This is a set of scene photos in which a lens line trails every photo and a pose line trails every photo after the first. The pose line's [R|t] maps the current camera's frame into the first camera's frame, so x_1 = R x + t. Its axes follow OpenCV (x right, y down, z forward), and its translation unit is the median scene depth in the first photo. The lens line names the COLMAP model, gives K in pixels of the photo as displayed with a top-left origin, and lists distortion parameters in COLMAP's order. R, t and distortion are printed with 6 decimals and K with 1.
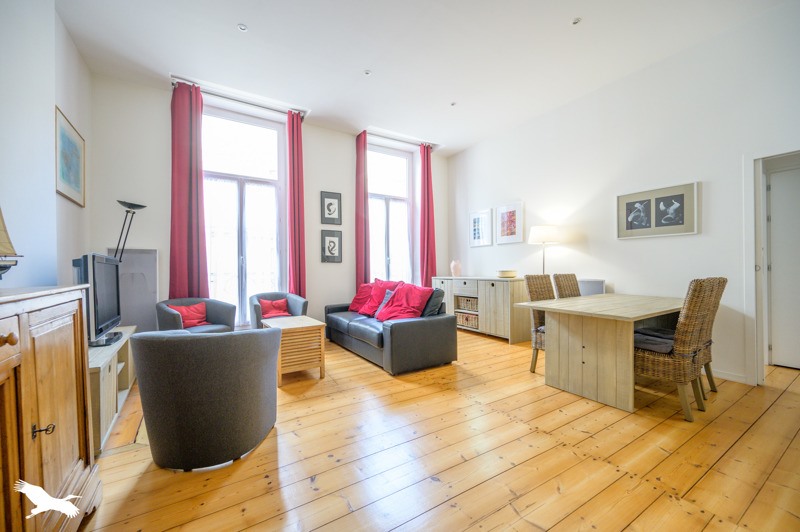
lens RADIAL K [[323.0, 0, 399.8], [0, 323.0, 268.6], [0, 0, 1]] dist [0.001418, 0.000037]
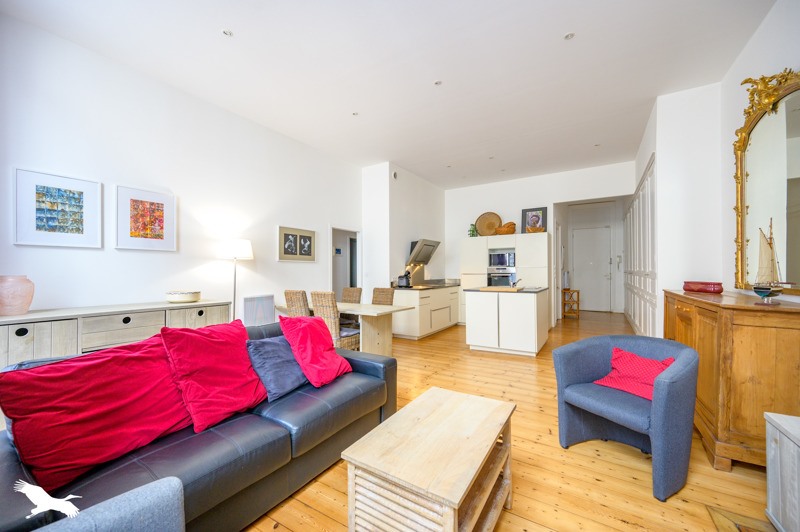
lens RADIAL K [[323.0, 0, 406.2], [0, 323.0, 272.7], [0, 0, 1]] dist [0.001418, 0.000037]
pose [[-0.472928, 0.016470, 0.880947, -0.658525], [0.016856, 0.999811, -0.009643, -0.028000], [-0.880940, 0.010288, -0.473117, 1.205167]]
